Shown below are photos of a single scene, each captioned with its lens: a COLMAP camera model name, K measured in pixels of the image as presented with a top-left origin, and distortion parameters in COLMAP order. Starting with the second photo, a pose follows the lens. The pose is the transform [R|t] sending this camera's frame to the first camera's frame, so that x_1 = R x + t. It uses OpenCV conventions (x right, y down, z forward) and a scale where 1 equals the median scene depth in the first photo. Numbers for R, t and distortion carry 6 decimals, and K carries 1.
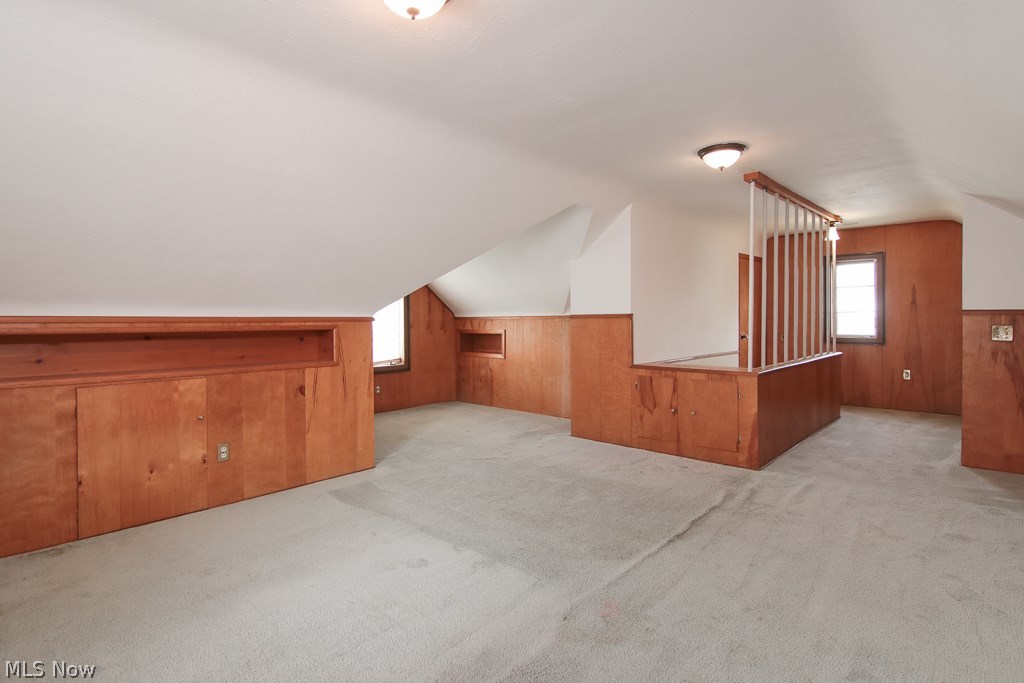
lens RADIAL K [[523.1, 0, 498.8], [0, 523.1, 331.3], [0, 0, 1]] dist [0.001150, -0.002137]
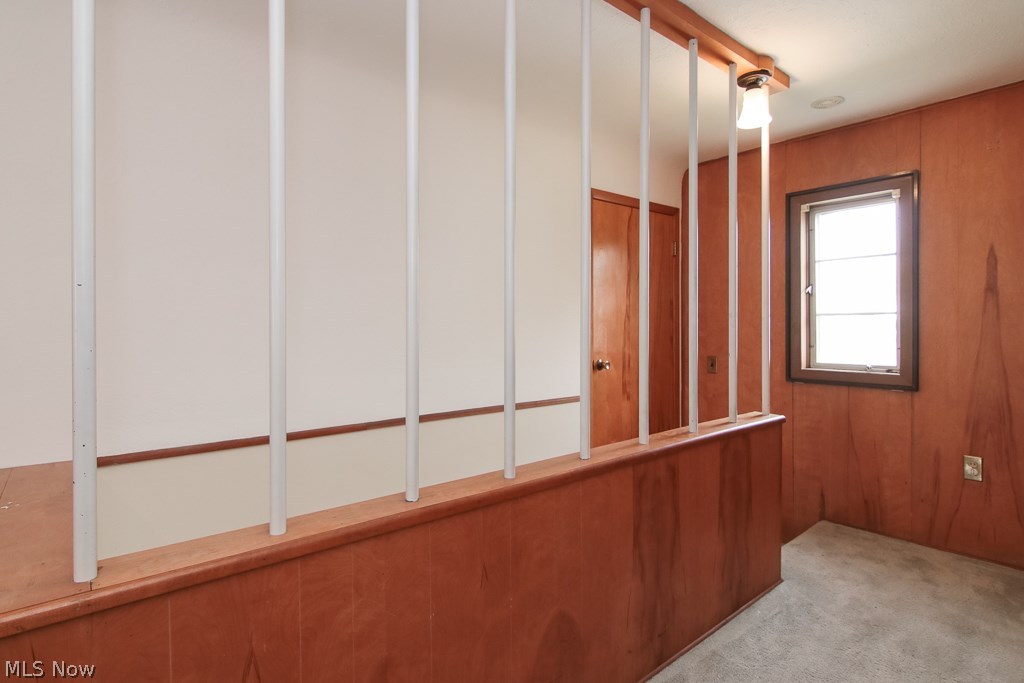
lens RADIAL K [[523.1, 0, 506.1], [0, 523.1, 334.1], [0, 0, 1]] dist [0.001150, -0.002137]
pose [[0.994319, 0.009919, -0.105975, 0.577826], [-0.011083, 0.999885, -0.010398, -0.015549], [0.105859, 0.011514, 0.994314, 0.697531]]
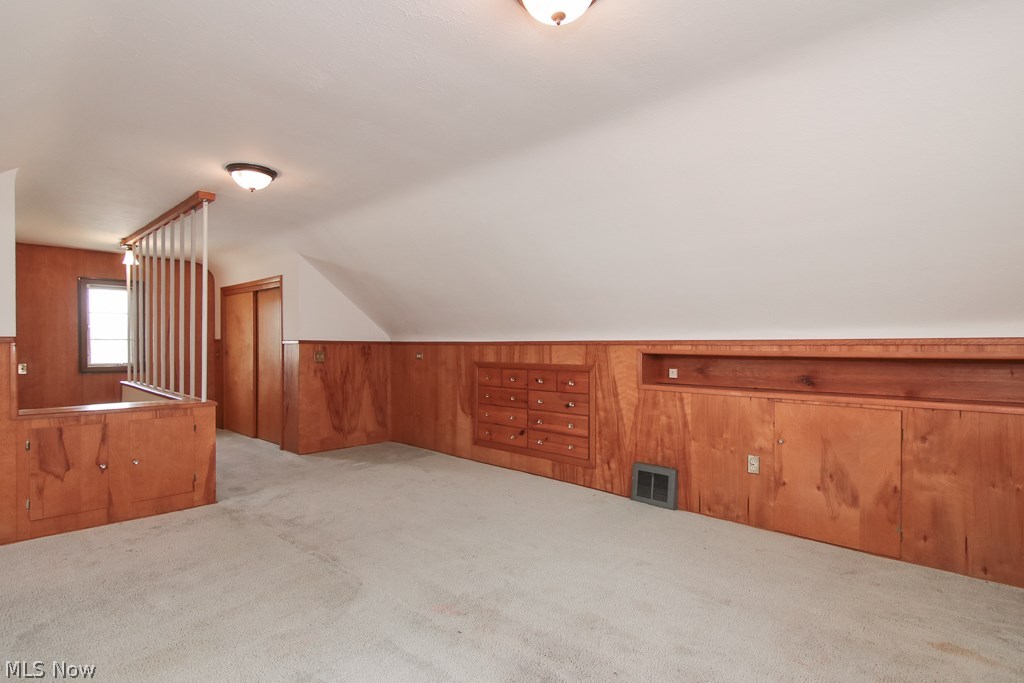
lens RADIAL K [[523.1, 0, 502.5], [0, 523.1, 344.2], [0, 0, 1]] dist [0.001150, -0.002137]
pose [[0.010358, 0.008548, 0.999910, -0.371480], [0.022213, 0.999715, -0.008776, -0.005361], [-0.999700, 0.022302, 0.010165, 0.360816]]
